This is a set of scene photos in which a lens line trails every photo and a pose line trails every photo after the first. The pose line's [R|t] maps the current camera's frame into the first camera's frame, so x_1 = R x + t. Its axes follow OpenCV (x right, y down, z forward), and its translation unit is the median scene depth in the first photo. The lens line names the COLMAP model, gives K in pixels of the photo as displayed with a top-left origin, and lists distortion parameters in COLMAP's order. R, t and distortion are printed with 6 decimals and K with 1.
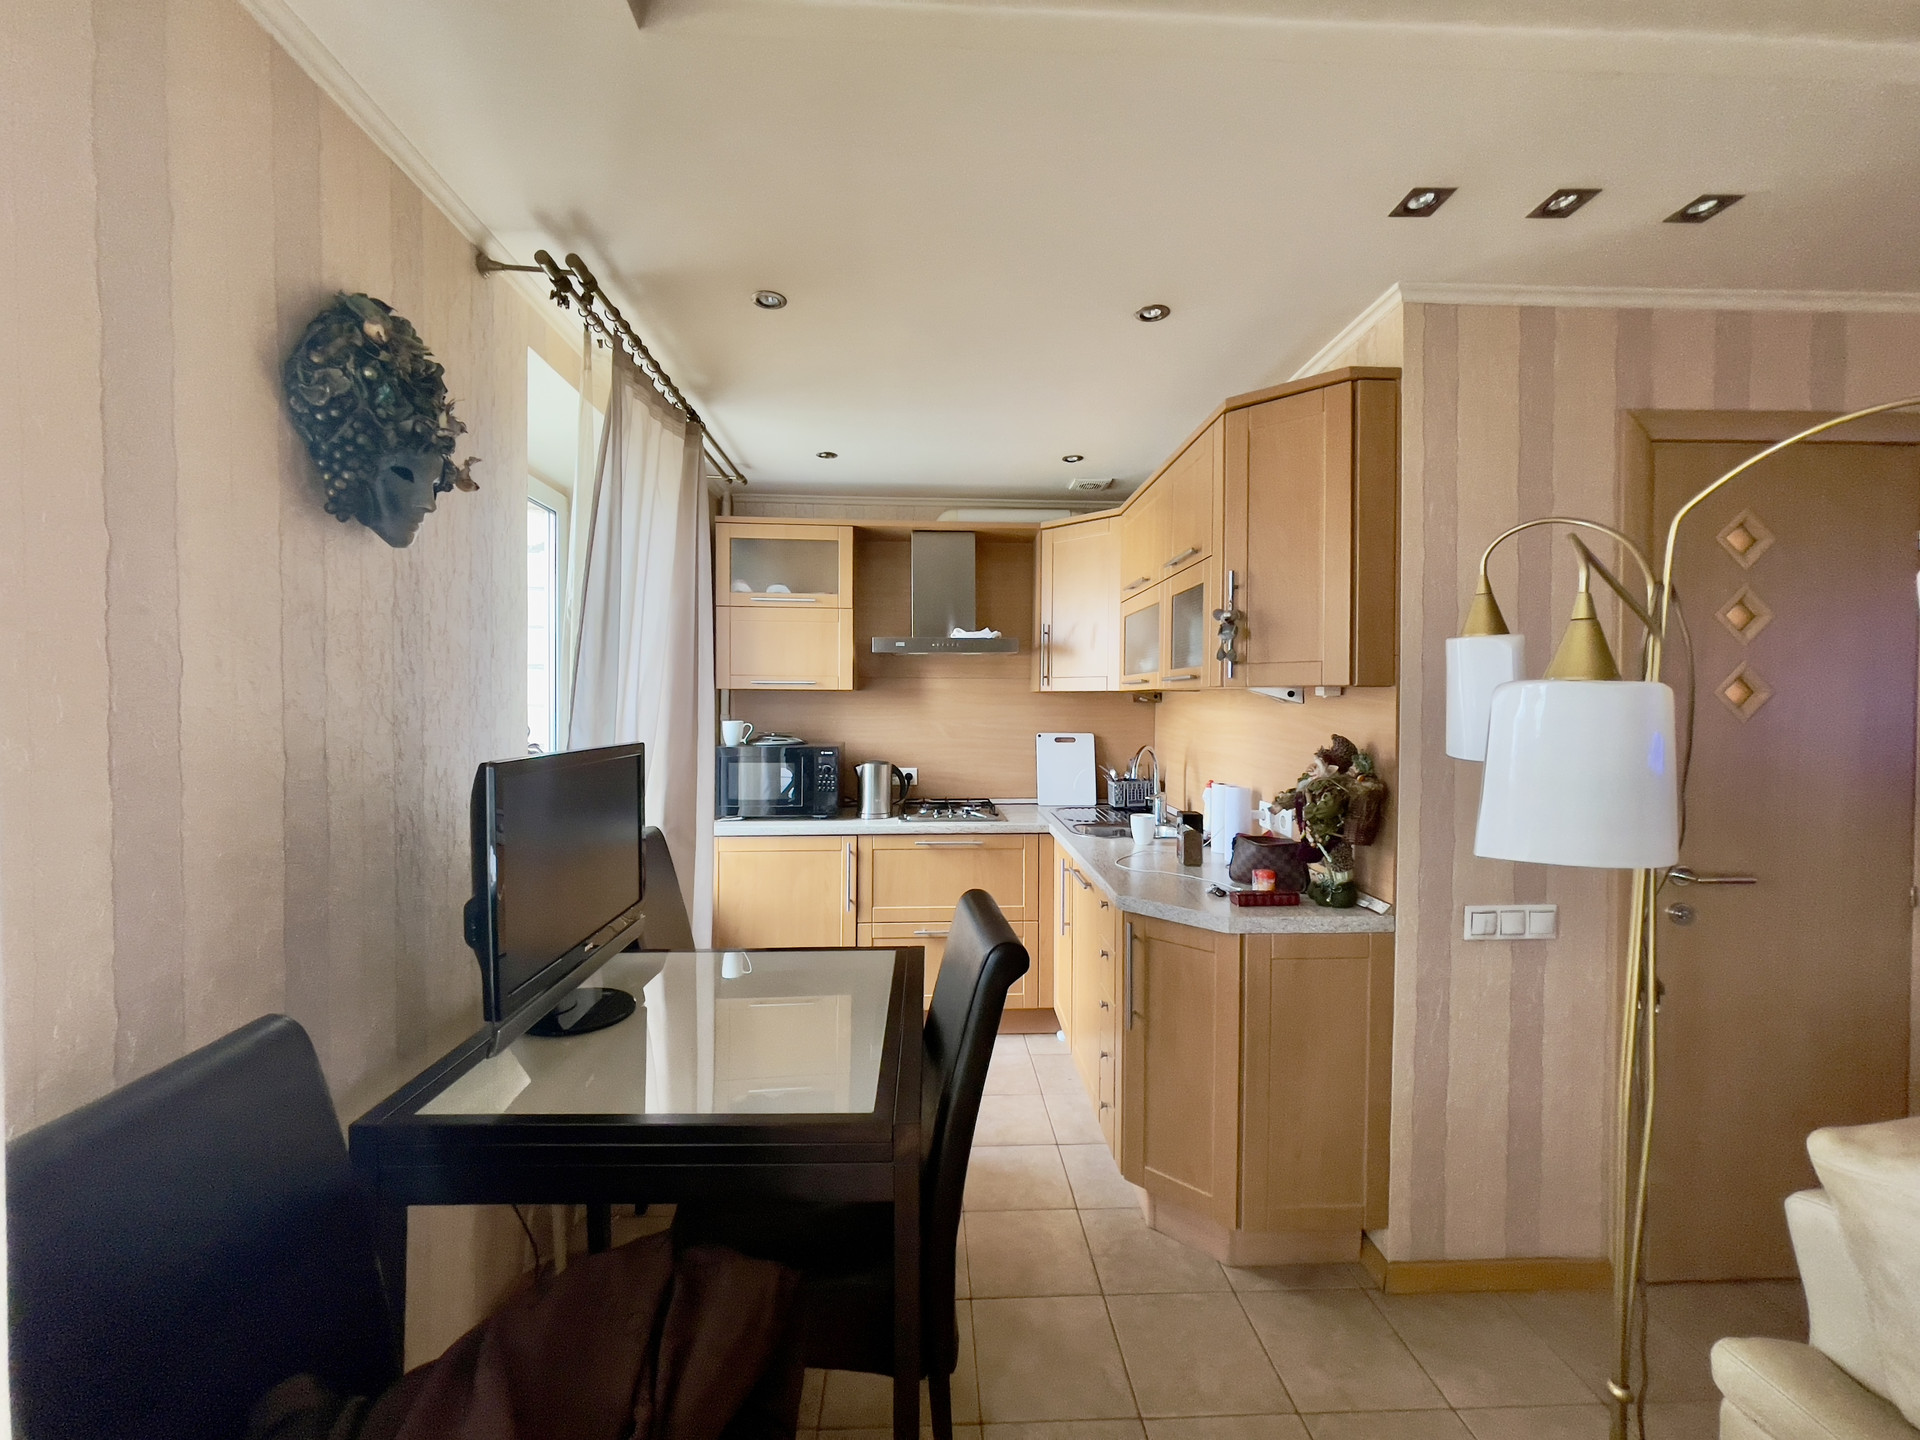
lens RADIAL K [[763.7, 0, 952.8], [0, 763.7, 714.3], [0, 0, 1]] dist [-0.010829, -0.000116]
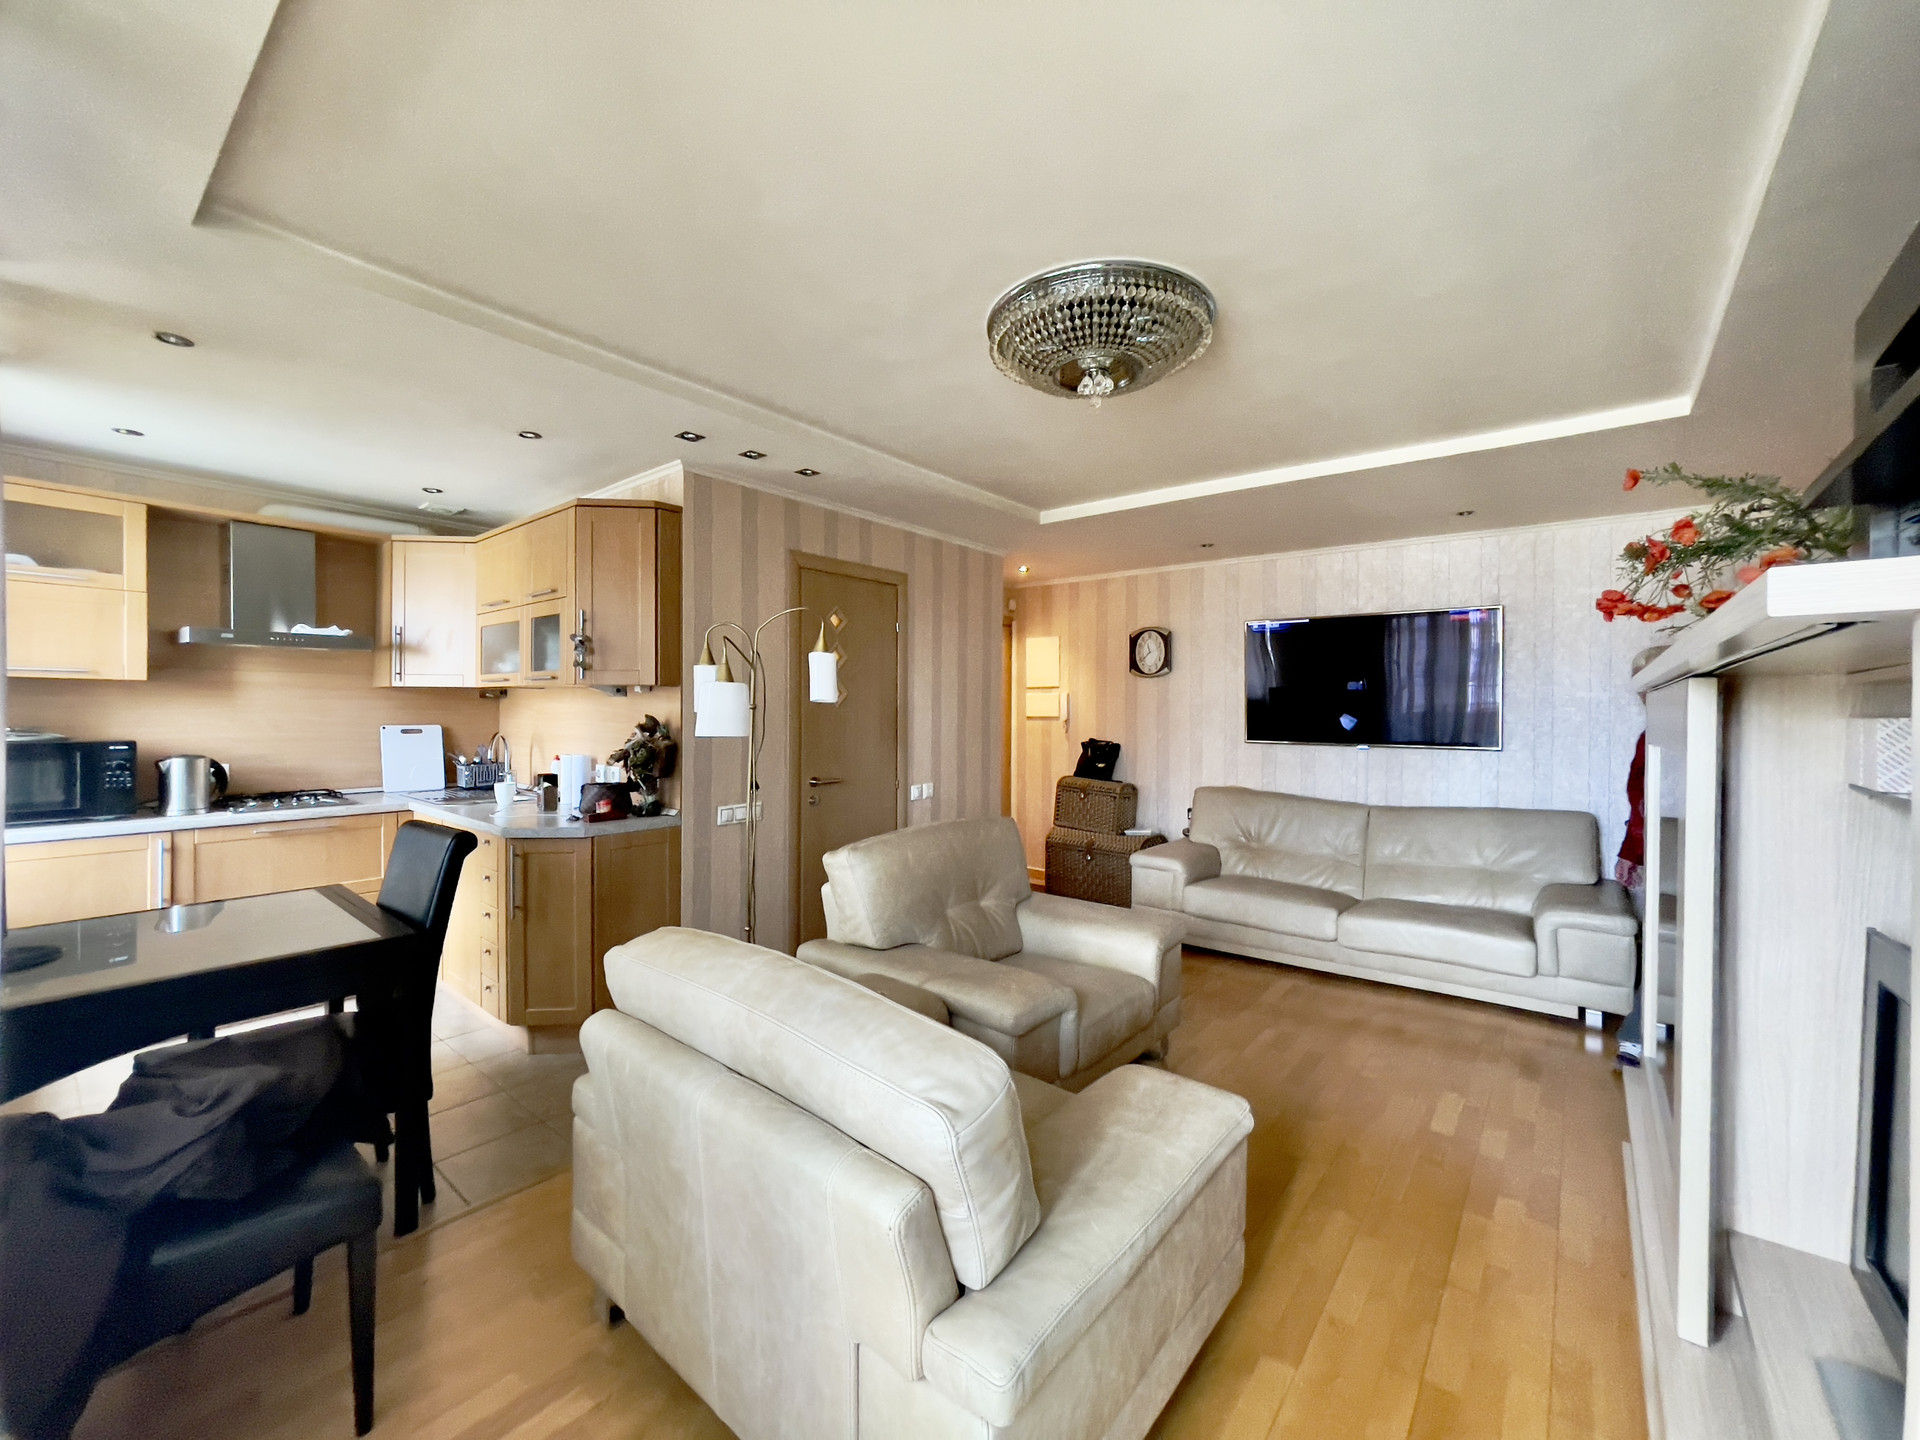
lens RADIAL K [[776.4, 0, 958.8], [0, 776.4, 710.0], [0, 0, 1]] dist [-0.009883, 0.004231]
pose [[0.660387, -0.000827, 0.750925, -0.329209], [0.009655, 0.999926, -0.007389, 0.036745], [-0.750864, 0.012130, 0.660346, -0.647988]]
